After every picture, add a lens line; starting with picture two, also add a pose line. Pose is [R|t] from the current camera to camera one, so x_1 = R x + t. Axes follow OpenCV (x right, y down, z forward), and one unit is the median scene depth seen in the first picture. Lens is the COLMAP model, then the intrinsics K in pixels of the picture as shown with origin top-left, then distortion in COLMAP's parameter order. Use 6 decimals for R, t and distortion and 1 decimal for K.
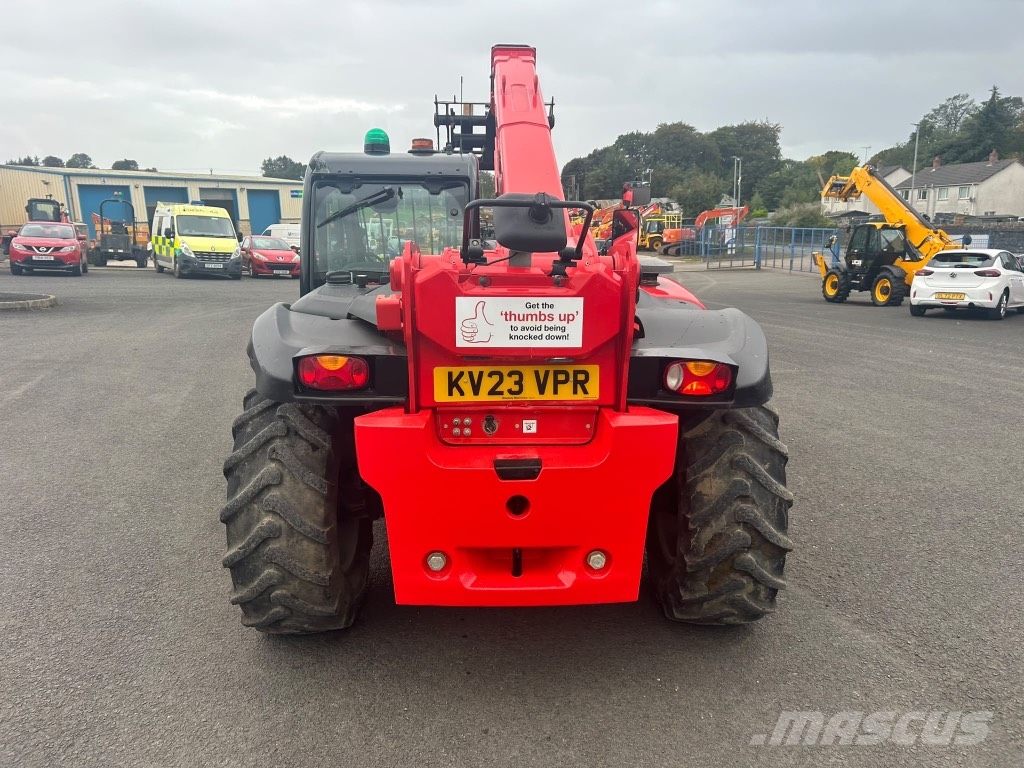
lens RADIAL K [[771.2, 0, 512.0], [0, 771.2, 384.0], [0, 0, 1]] dist [0.062026, -0.071907]
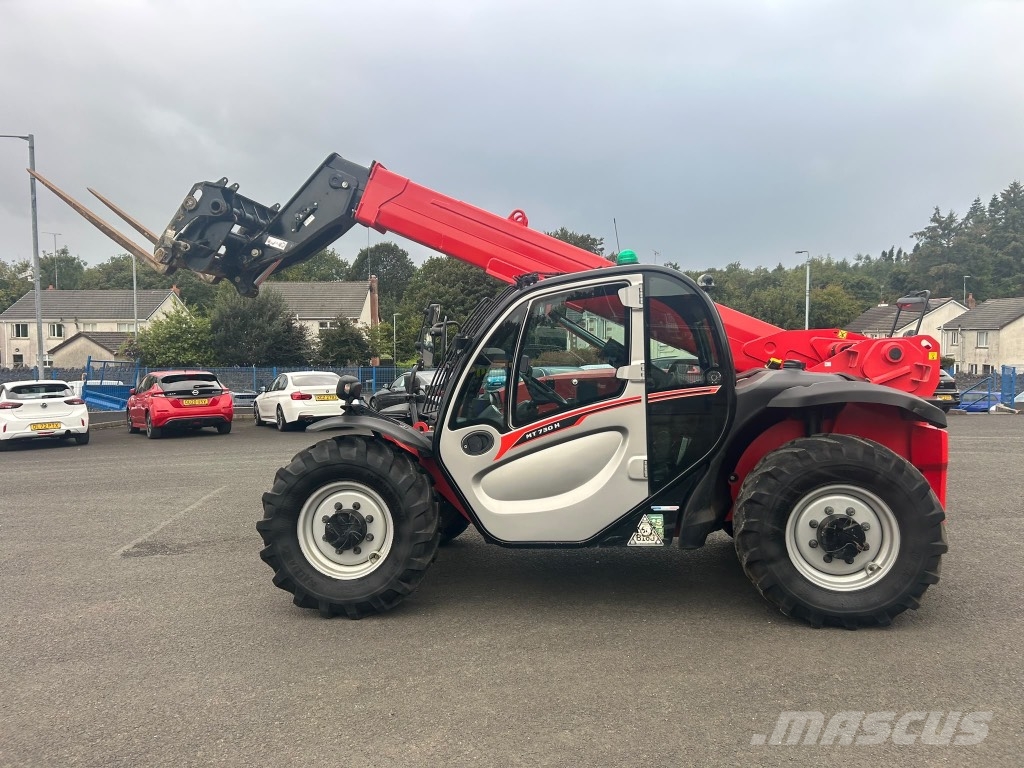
lens RADIAL K [[763.6, 0, 506.9], [0, 763.6, 370.7], [0, 0, 1]] dist [0.099815, -0.166552]
pose [[0.168738, -0.018991, 0.985478, -1.962746], [0.209668, 0.977624, -0.017061, -0.249759], [-0.963103, 0.209502, 0.168944, 1.495587]]
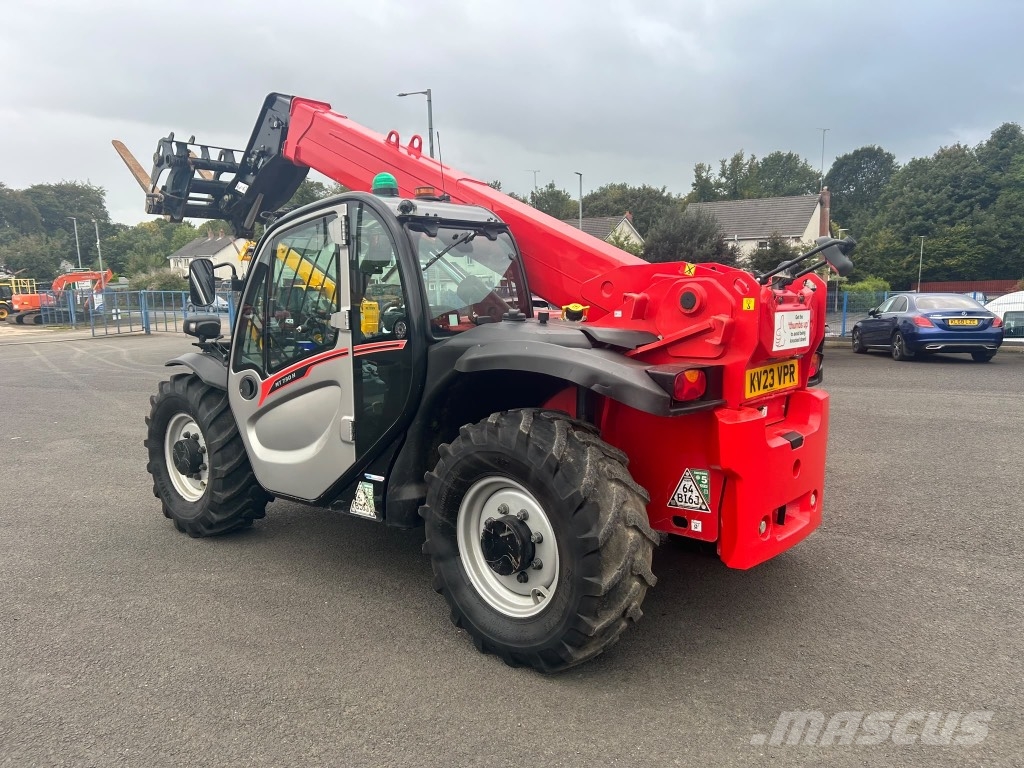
lens RADIAL K [[768.3, 0, 506.9], [0, 768.3, 384.3], [0, 0, 1]] dist [0.062216, -0.075830]
pose [[0.699236, -0.100960, 0.707726, -1.150277], [0.157661, 0.987381, -0.014915, -0.039026], [-0.697289, 0.122010, 0.706329, 0.348883]]
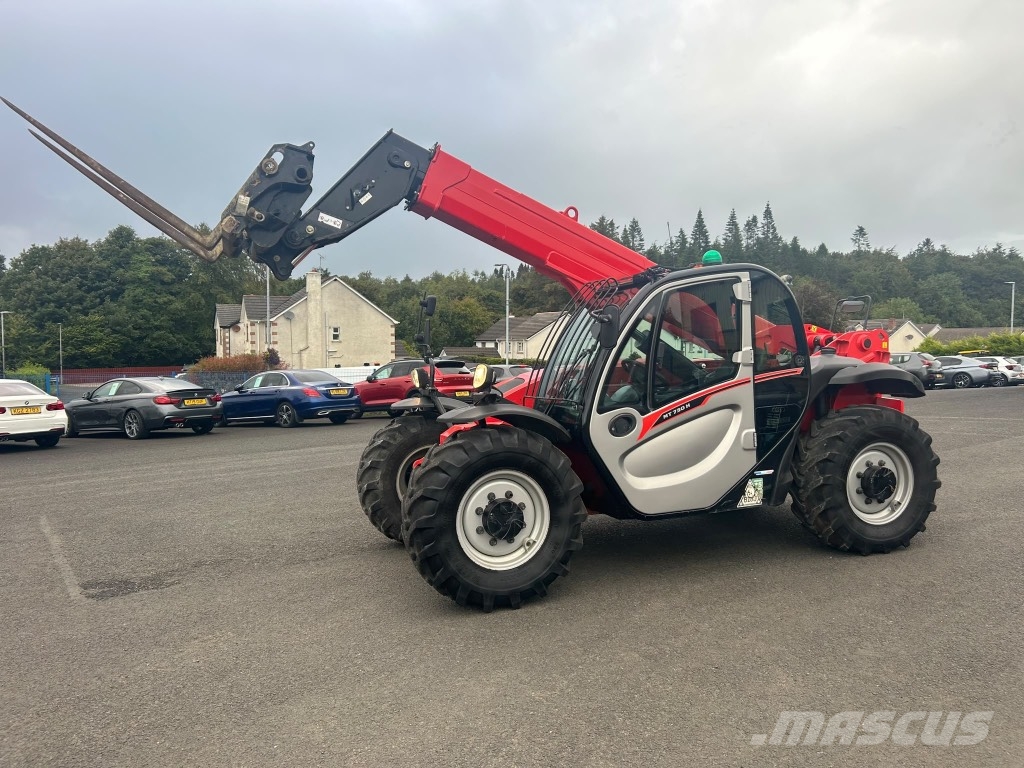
lens RADIAL K [[765.0, 0, 514.9], [0, 765.0, 380.9], [0, 0, 1]] dist [0.067059, -0.084027]
pose [[-0.306903, -0.021757, 0.951492, -1.938520], [0.209324, 0.973716, 0.089782, -0.440896], [-0.928436, 0.226724, -0.294283, 2.564935]]
